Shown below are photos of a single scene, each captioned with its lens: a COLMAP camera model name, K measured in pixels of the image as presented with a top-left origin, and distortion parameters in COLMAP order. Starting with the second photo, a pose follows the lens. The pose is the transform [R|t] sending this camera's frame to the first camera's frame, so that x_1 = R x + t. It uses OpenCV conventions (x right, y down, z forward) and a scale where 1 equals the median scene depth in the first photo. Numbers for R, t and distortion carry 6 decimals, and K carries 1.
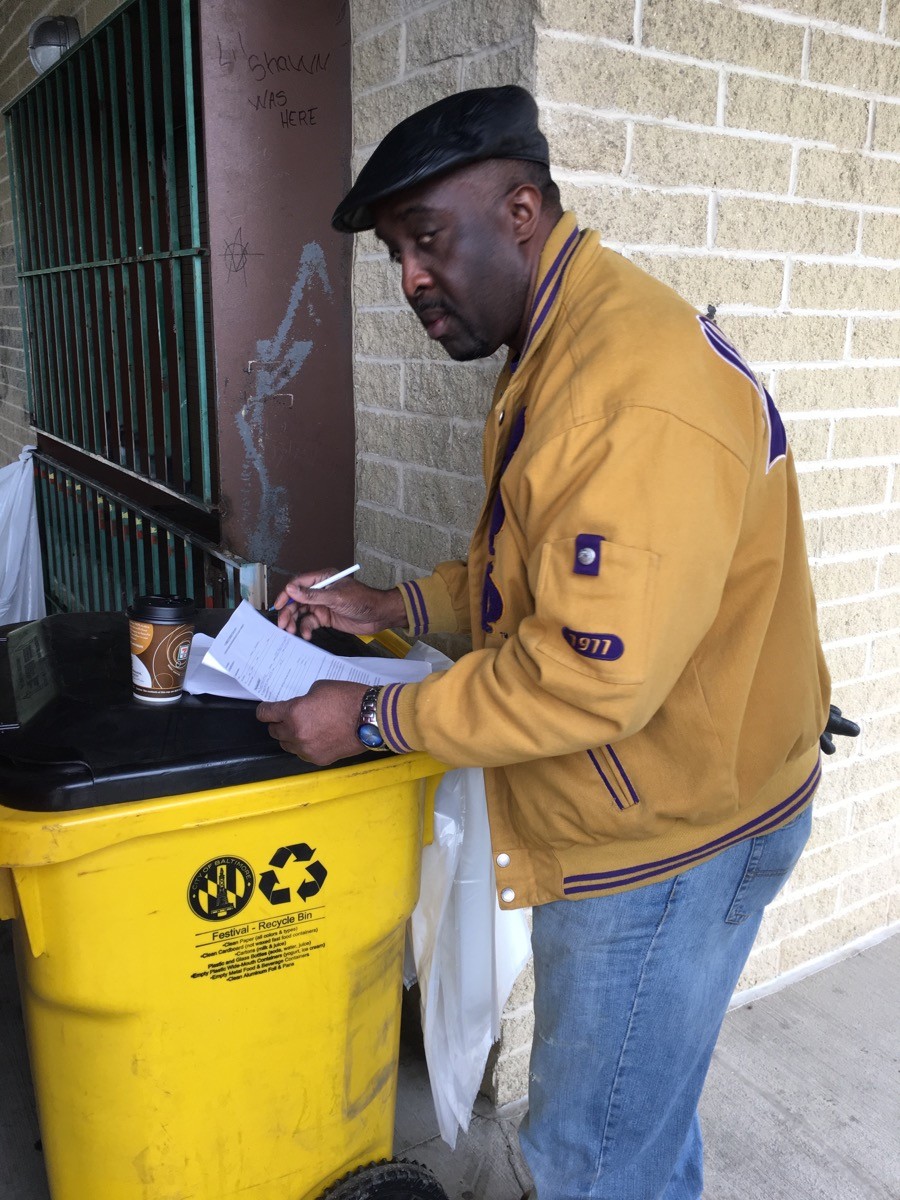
lens RADIAL K [[1019.9, 0, 441.8], [0, 1019.9, 592.5], [0, 0, 1]] dist [0.068145, -0.104993]
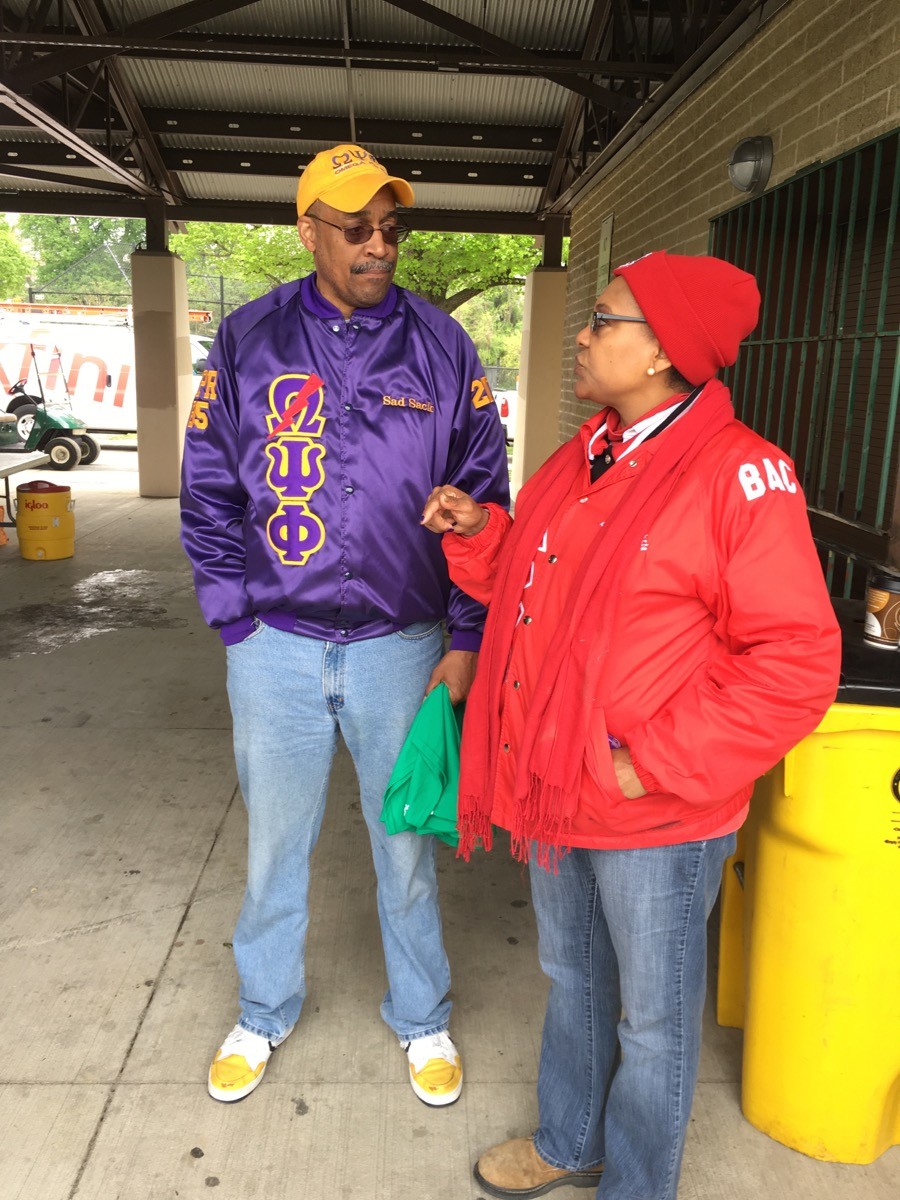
lens RADIAL K [[1019.9, 0, 441.8], [0, 1019.9, 592.5], [0, 0, 1]] dist [0.068145, -0.104993]
pose [[0.868636, 0.109228, -0.483261, -0.118543], [-0.135007, 0.990667, -0.018754, 0.134759], [0.476703, 0.081534, 0.875275, -0.547000]]
